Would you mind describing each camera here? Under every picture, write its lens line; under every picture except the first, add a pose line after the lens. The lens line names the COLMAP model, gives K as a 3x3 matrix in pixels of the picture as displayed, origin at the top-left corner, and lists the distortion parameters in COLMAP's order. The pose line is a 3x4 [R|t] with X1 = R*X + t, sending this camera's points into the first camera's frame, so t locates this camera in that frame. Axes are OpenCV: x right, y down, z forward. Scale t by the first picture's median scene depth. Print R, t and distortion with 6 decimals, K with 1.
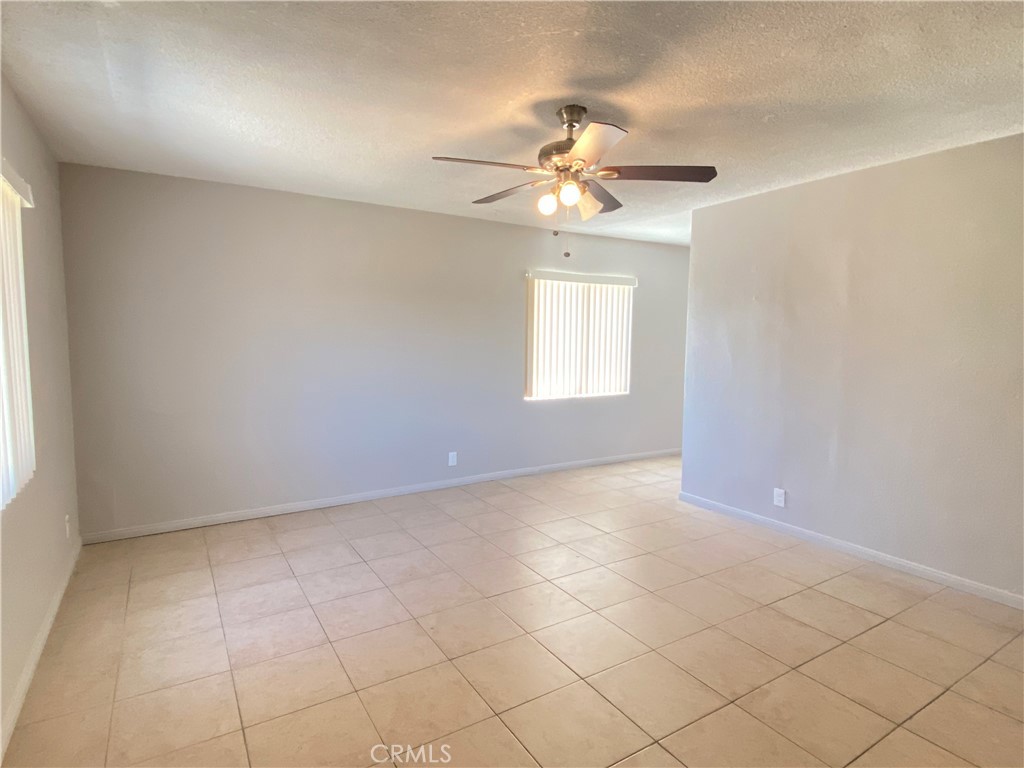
lens RADIAL K [[545.0, 0, 511.8], [0, 545.0, 385.4], [0, 0, 1]] dist [-0.000453, -0.000083]
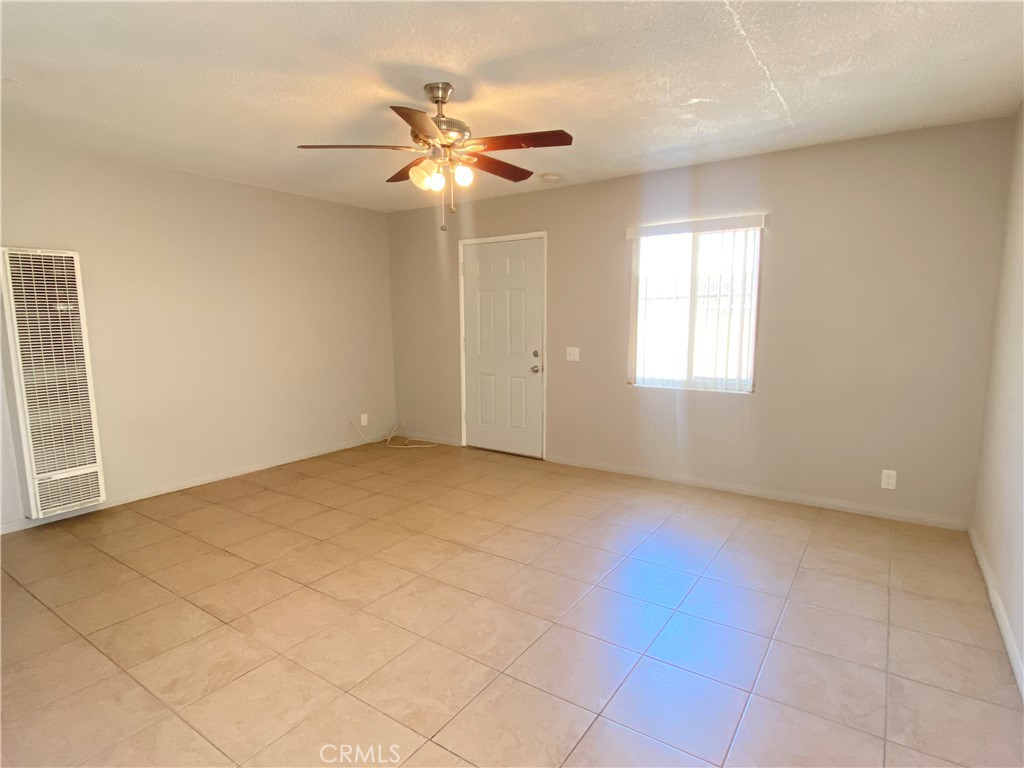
lens RADIAL K [[545.0, 0, 512.1], [0, 545.0, 384.5], [0, 0, 1]] dist [-0.000453, -0.000083]
pose [[-0.910093, 0.051862, -0.411147, 0.404652], [-0.040178, 0.976422, 0.212100, -0.164409], [0.412453, 0.209549, -0.886551, 1.929689]]
